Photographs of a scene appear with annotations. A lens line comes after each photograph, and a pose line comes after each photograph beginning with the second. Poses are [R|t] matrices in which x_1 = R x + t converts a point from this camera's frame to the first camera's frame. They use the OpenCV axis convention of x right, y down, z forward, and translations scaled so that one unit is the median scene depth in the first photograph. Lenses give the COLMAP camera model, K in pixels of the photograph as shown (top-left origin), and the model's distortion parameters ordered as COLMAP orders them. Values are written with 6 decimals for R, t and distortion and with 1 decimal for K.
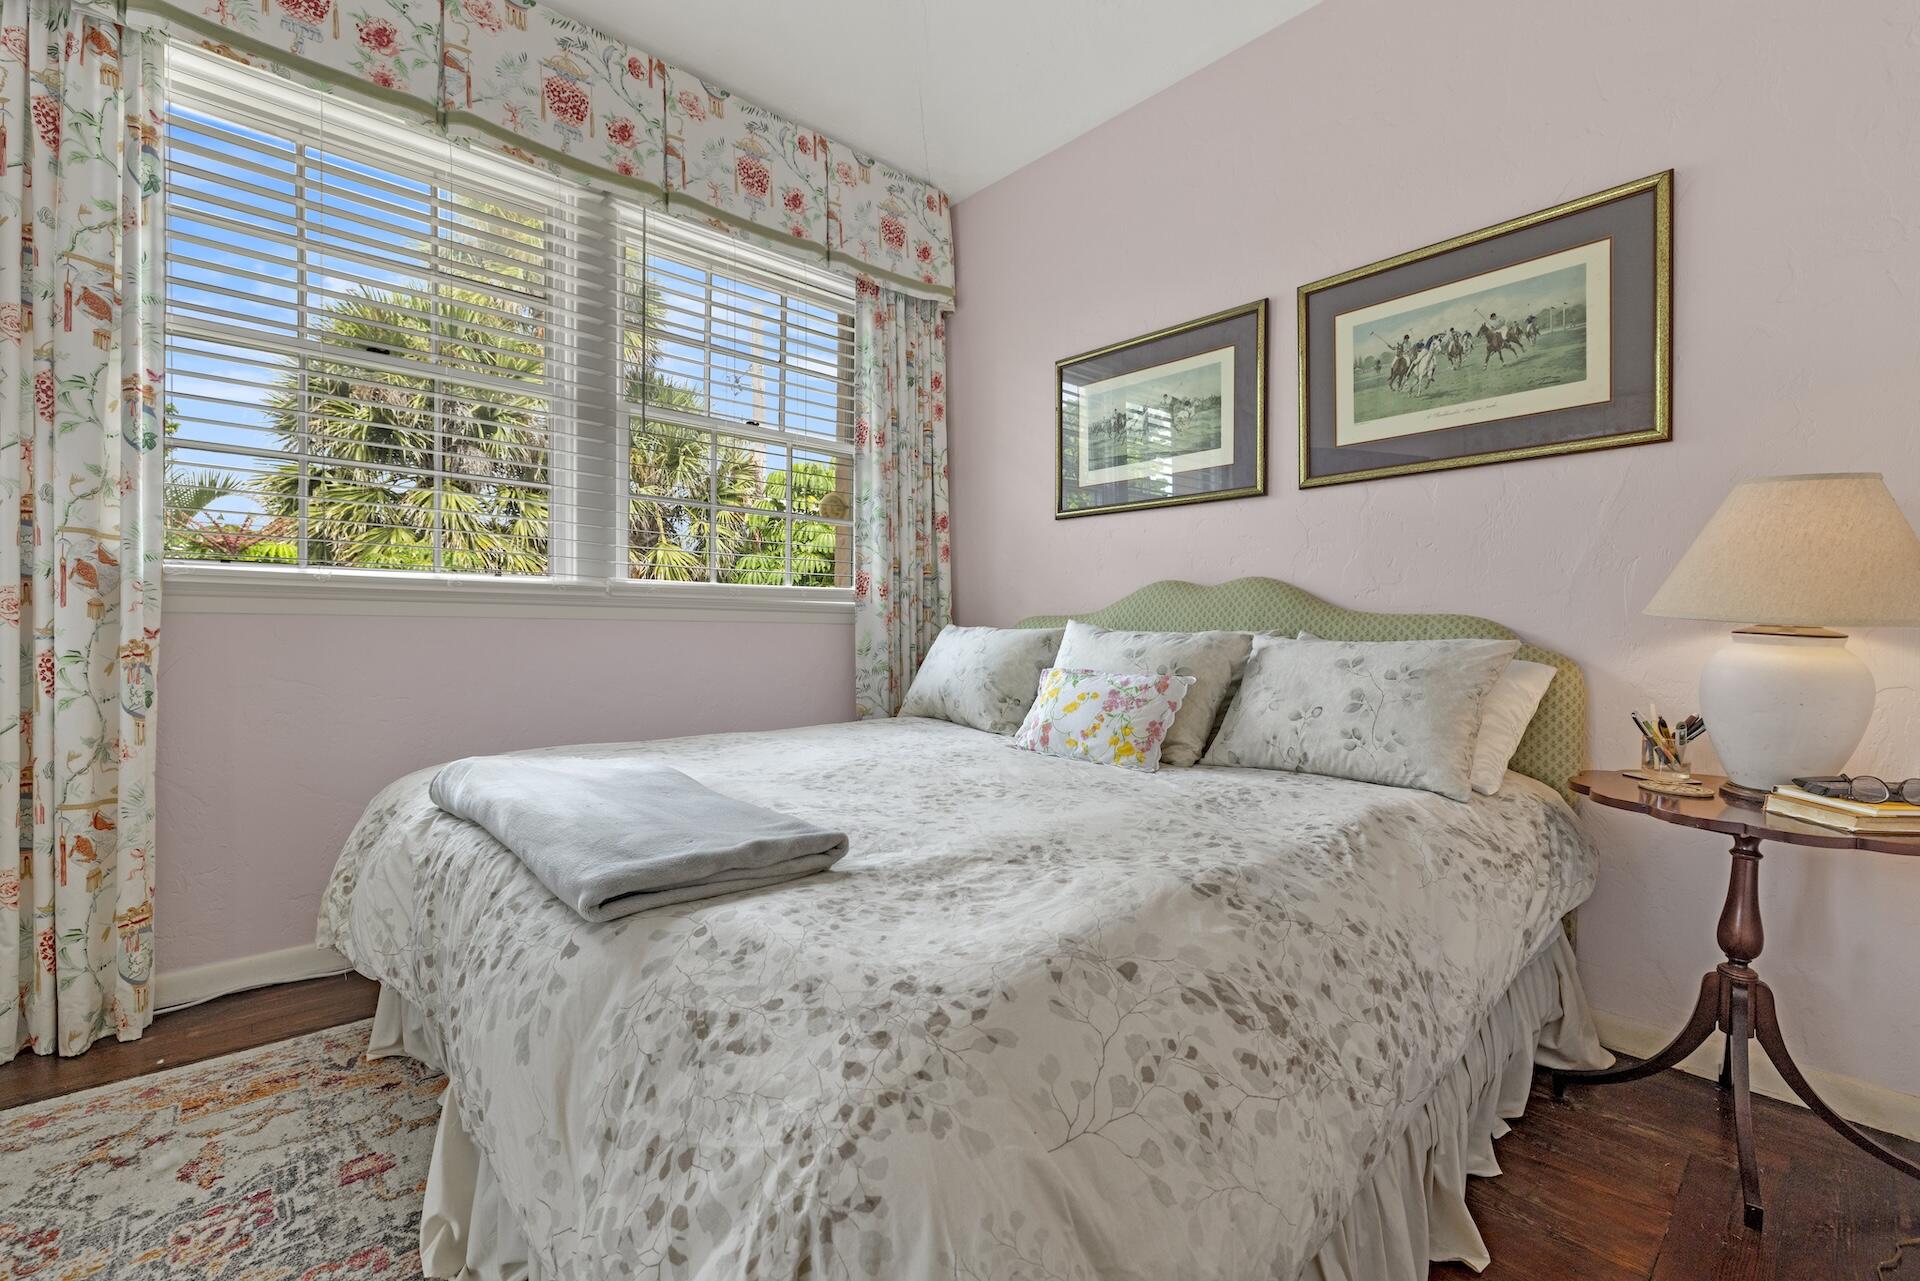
lens RADIAL K [[826.6, 0, 960.0], [0, 826.6, 640.5], [0, 0, 1]] dist [0.001719, 0.000351]
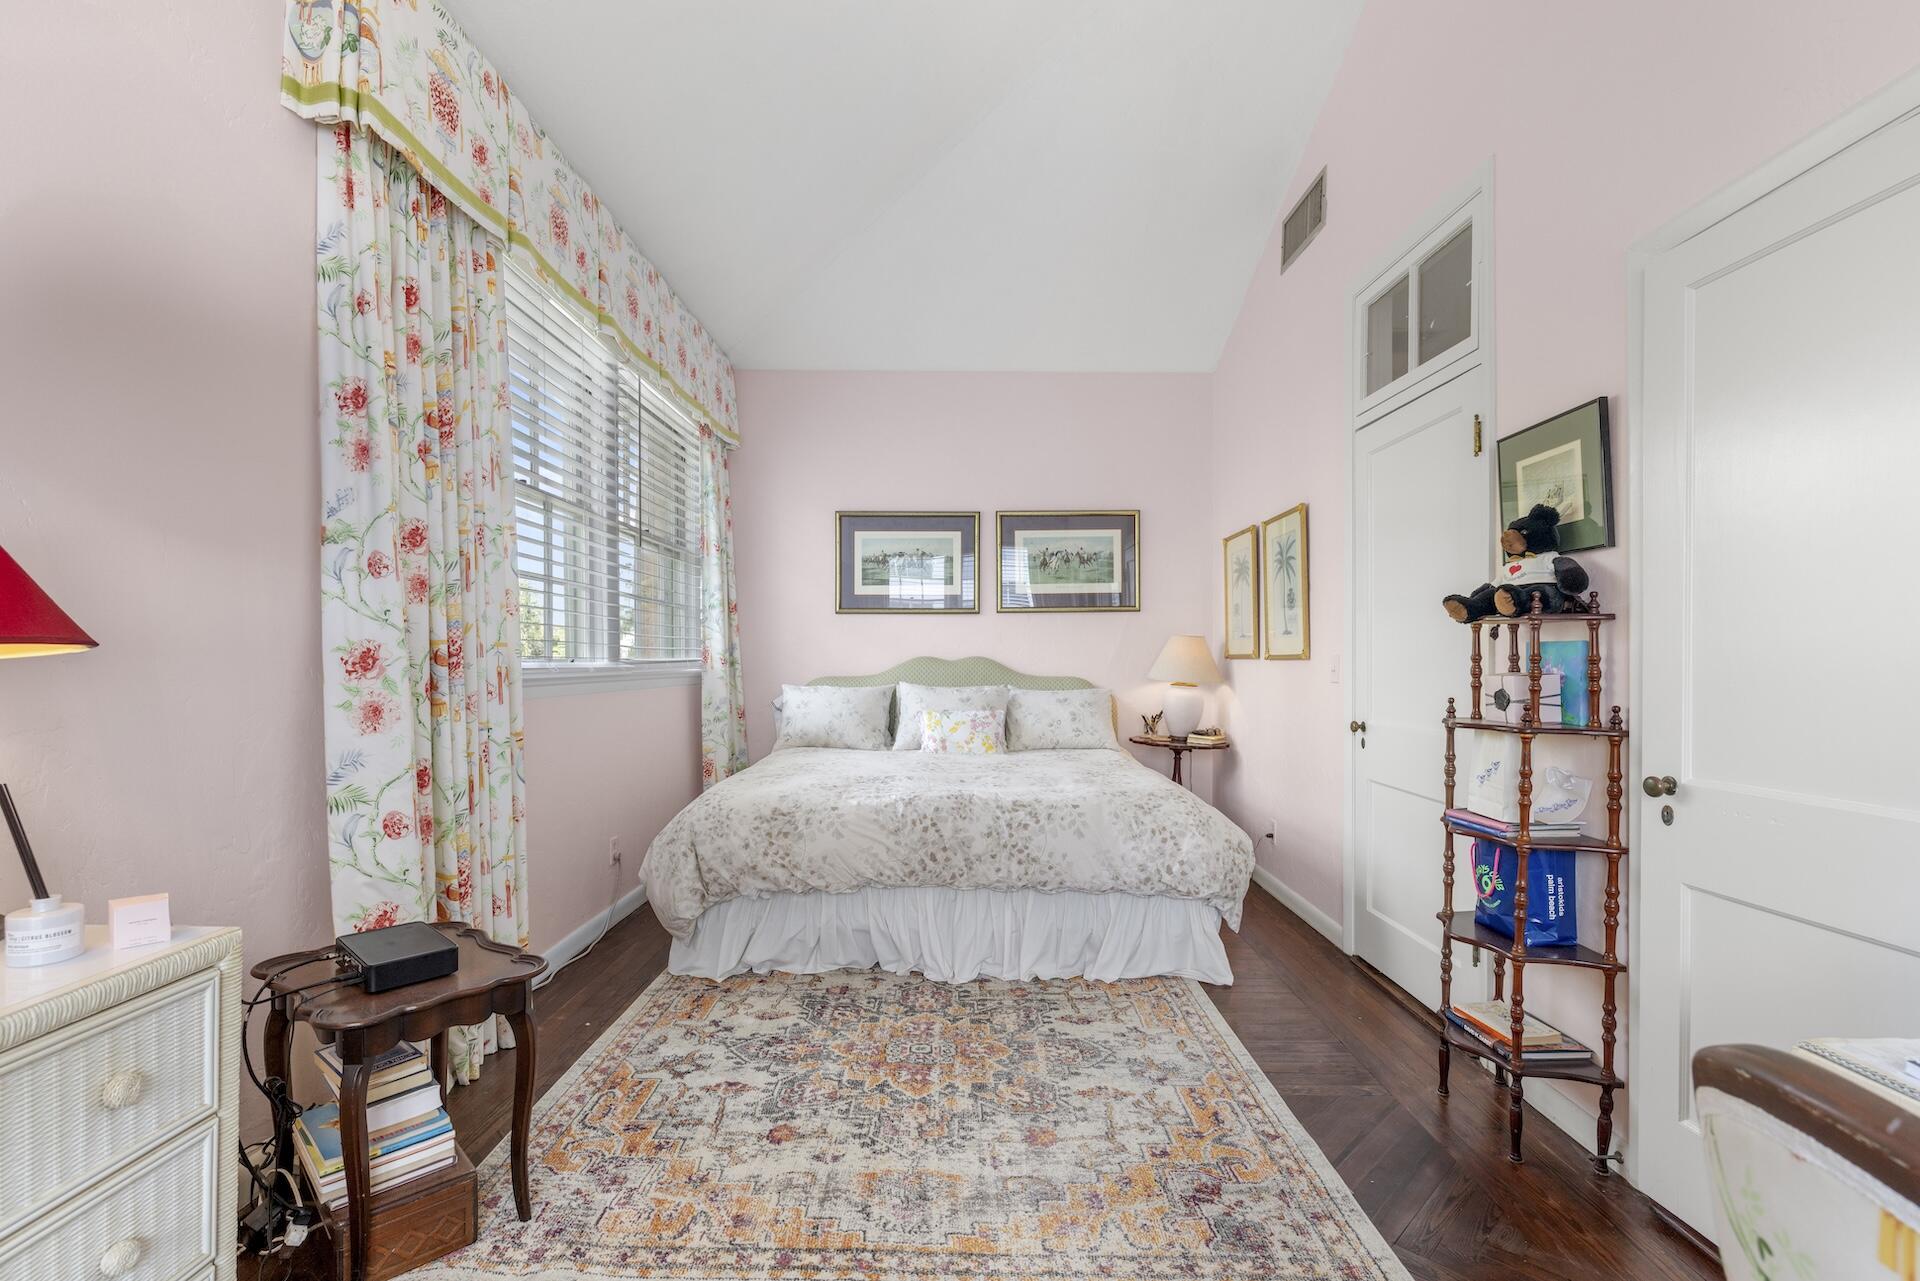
lens RADIAL K [[873.1, 0, 966.3], [0, 873.1, 677.9], [0, 0, 1]] dist [0.000030, 0.000072]
pose [[0.669257, -0.032348, 0.742326, -1.428628], [0.016847, 0.999456, 0.028364, -0.103432], [-0.742840, -0.006477, 0.669438, -0.416391]]
